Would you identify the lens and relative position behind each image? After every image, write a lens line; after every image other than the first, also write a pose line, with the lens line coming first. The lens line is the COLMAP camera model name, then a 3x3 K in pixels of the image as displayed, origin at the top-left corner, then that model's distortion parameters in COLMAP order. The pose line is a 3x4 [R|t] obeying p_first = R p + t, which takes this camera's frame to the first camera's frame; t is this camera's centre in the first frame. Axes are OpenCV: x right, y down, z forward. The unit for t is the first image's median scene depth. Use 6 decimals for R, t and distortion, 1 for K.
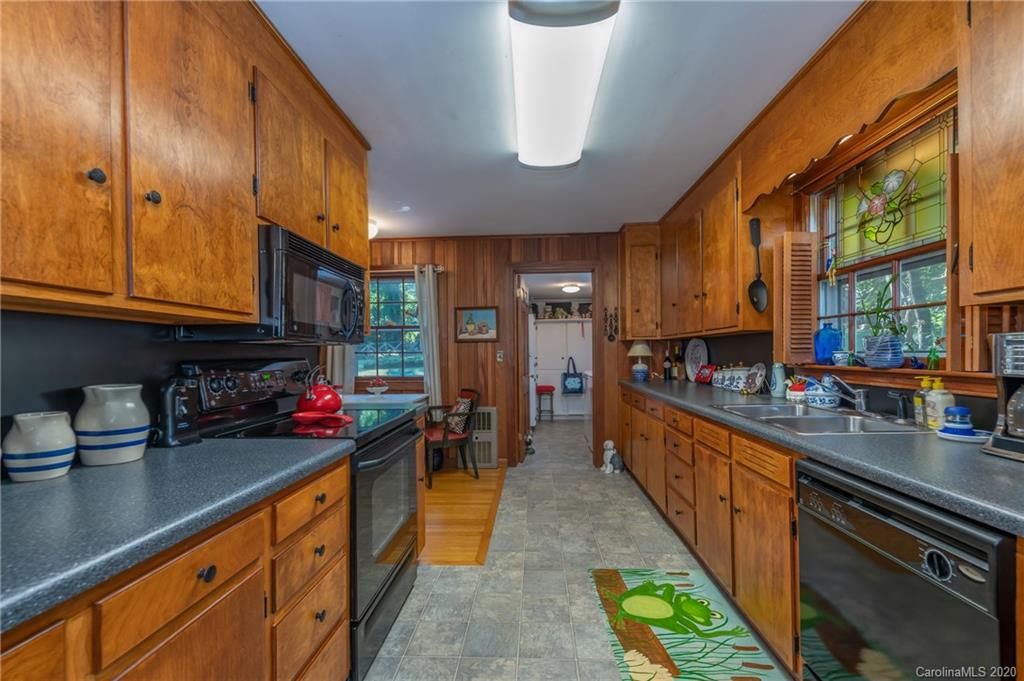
lens RADIAL K [[443.6, 0, 507.6], [0, 443.6, 349.8], [0, 0, 1]] dist [-0.001402, -0.000280]
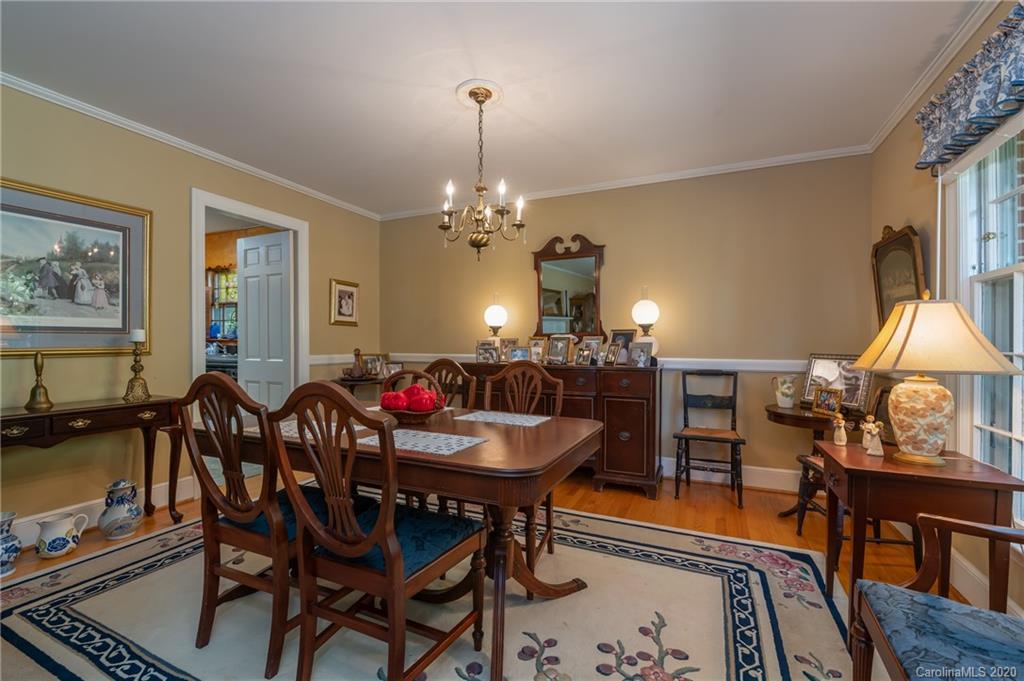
lens RADIAL K [[443.6, 0, 510.5], [0, 443.6, 341.4], [0, 0, 1]] dist [-0.001402, -0.000280]
pose [[0.361983, 0.002428, 0.932182, -1.253675], [-0.001567, 0.999997, -0.001996, 0.057479], [-0.932183, -0.000738, 0.361985, -1.815847]]
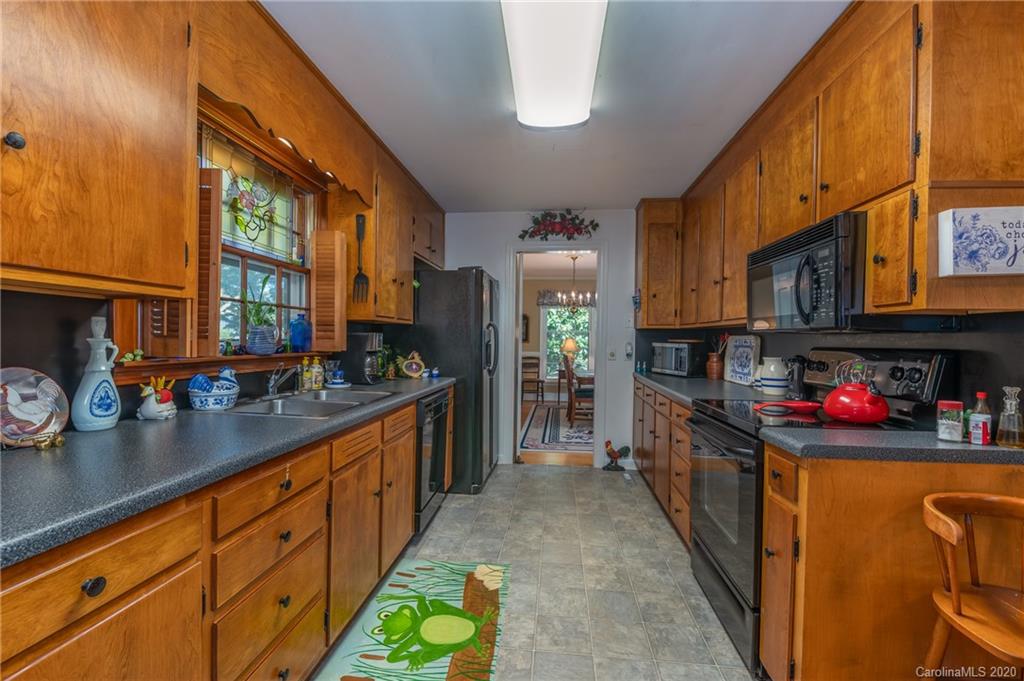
lens RADIAL K [[443.6, 0, 509.1], [0, 443.6, 348.1], [0, 0, 1]] dist [-0.001402, -0.000280]
pose [[-0.998352, -0.005214, 0.057154, 0.153770], [-0.004955, 0.999977, 0.004677, 0.014791], [-0.057177, 0.004386, -0.998354, 2.001894]]
